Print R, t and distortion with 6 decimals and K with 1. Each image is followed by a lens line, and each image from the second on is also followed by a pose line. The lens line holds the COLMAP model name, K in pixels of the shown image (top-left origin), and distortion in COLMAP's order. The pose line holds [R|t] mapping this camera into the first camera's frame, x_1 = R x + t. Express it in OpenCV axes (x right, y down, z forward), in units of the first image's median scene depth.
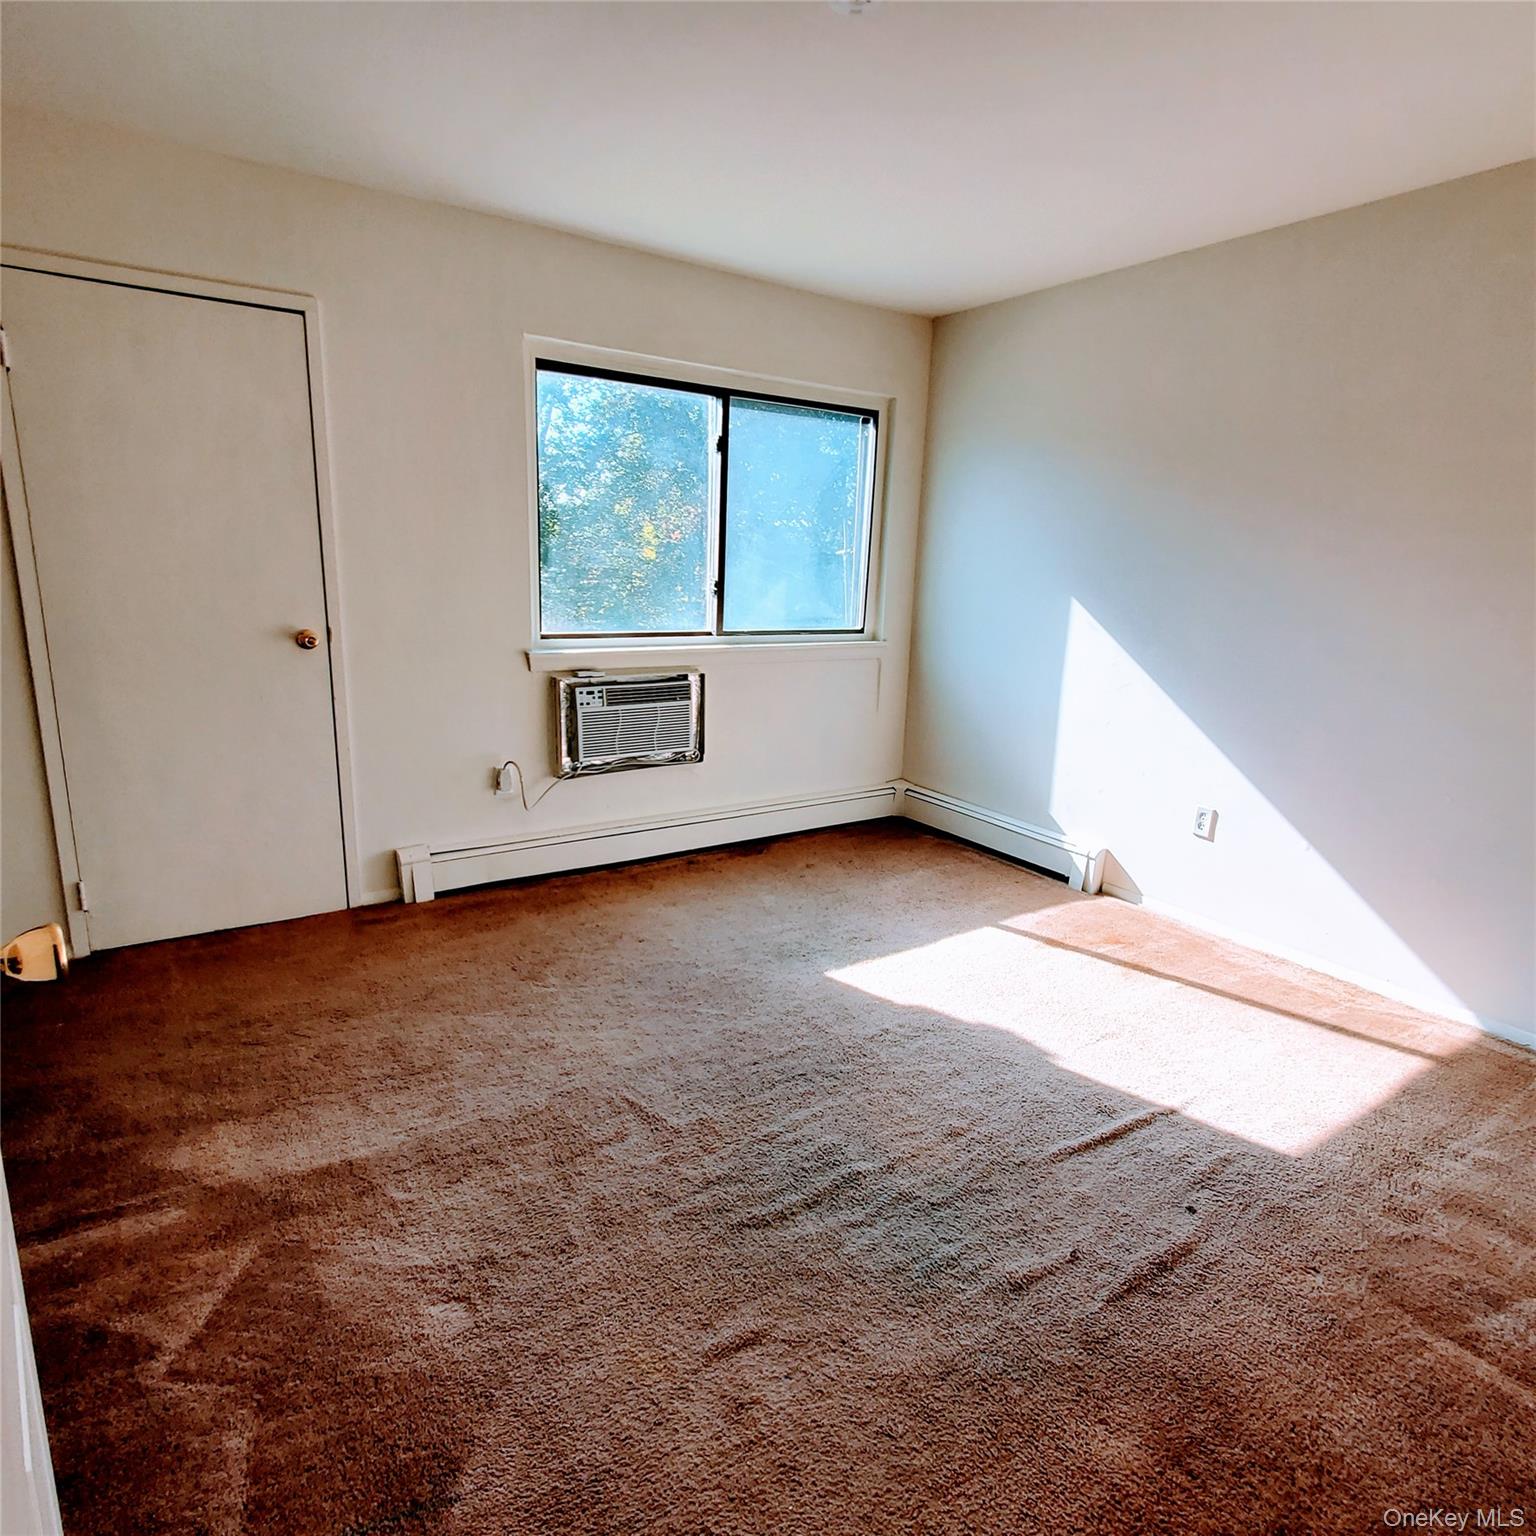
lens RADIAL K [[886.5, 0, 764.4], [0, 886.5, 771.0], [0, 0, 1]] dist [-0.000078, -0.000470]
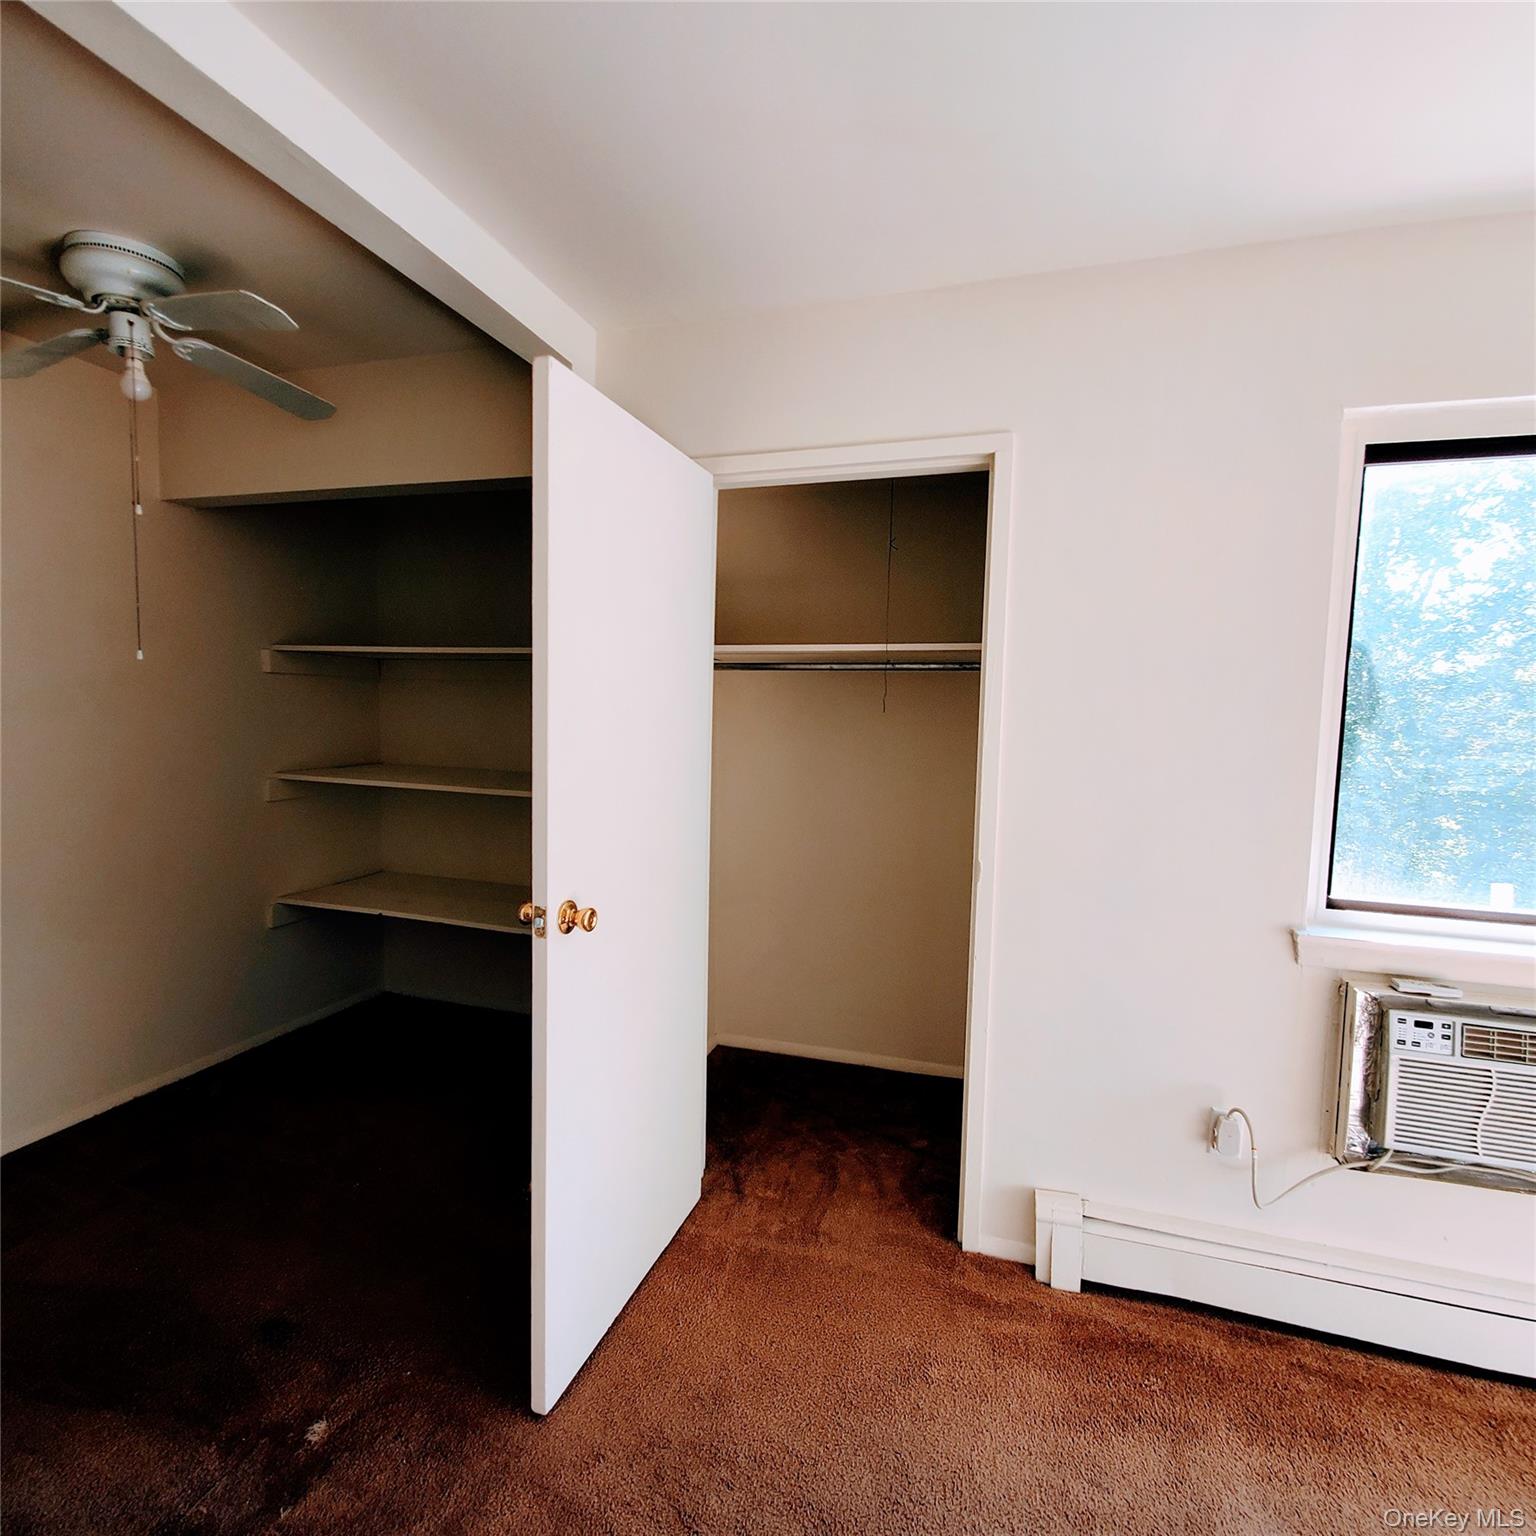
lens RADIAL K [[815.6, 0, 771.5], [0, 815.6, 770.7], [0, 0, 1]] dist [0.001161, -0.001200]
pose [[0.623418, 0.042156, -0.780752, -0.065575], [-0.186090, 0.977852, -0.095792, -0.118533], [0.759421, 0.205009, 0.617455, 0.375203]]
